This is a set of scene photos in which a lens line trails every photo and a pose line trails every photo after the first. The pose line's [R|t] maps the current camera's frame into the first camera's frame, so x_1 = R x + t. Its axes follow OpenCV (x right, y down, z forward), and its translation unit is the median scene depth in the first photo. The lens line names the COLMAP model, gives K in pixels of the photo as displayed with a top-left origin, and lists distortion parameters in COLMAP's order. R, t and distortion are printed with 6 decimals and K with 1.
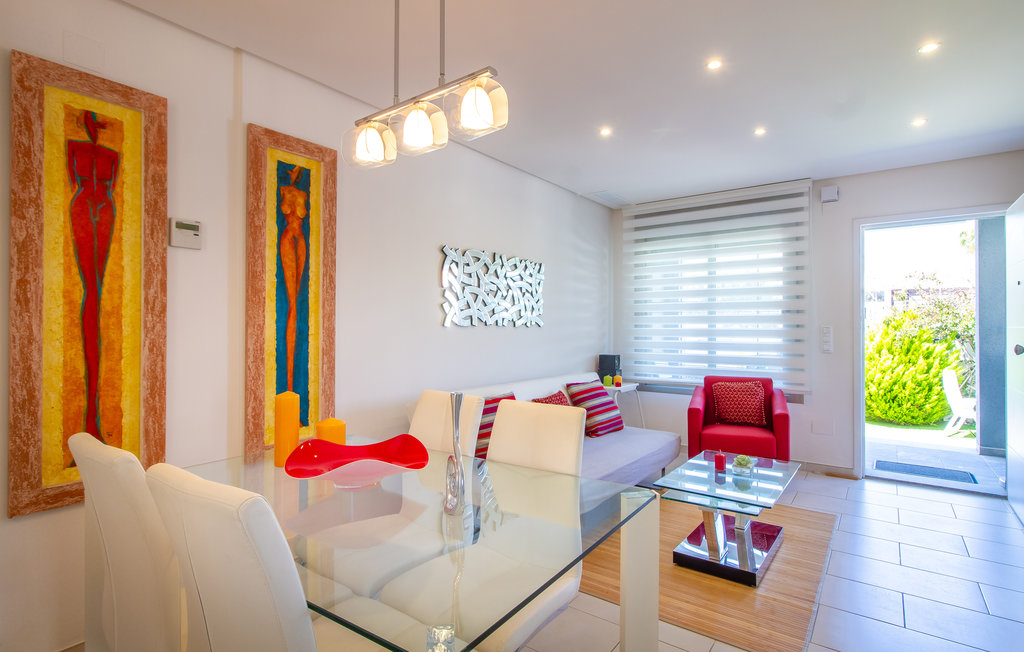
lens RADIAL K [[490.9, 0, 514.9], [0, 490.9, 322.7], [0, 0, 1]] dist [0.002277, 0.000311]
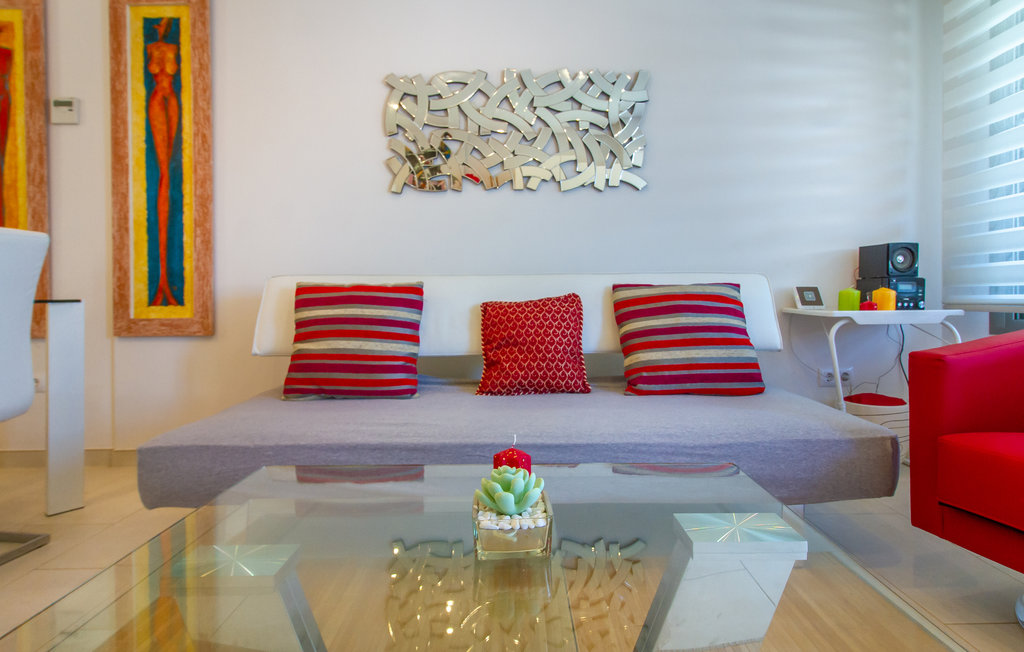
lens RADIAL K [[522.0, 0, 517.0], [0, 522.0, 299.0], [0, 0, 1]] dist [0.005917, 0.002040]
pose [[0.604021, -0.003680, -0.796960, 0.727571], [0.018560, 0.999783, 0.009450, 0.205252], [0.796752, -0.020499, 0.603958, 0.930484]]
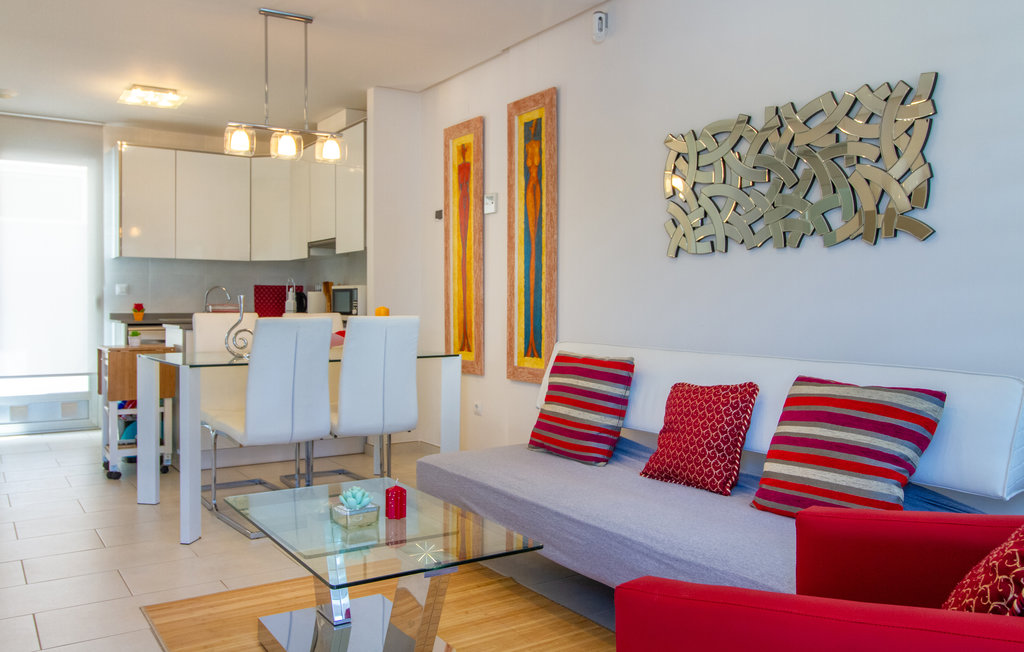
lens RADIAL K [[790.3, 0, 507.3], [0, 790.3, 302.7], [0, 0, 1]] dist [0.001816, 0.000889]
pose [[-0.321271, 0.000285, -0.946987, 1.262440], [0.008489, 0.999961, -0.002579, 0.095372], [0.946949, -0.008867, -0.321261, 1.521099]]
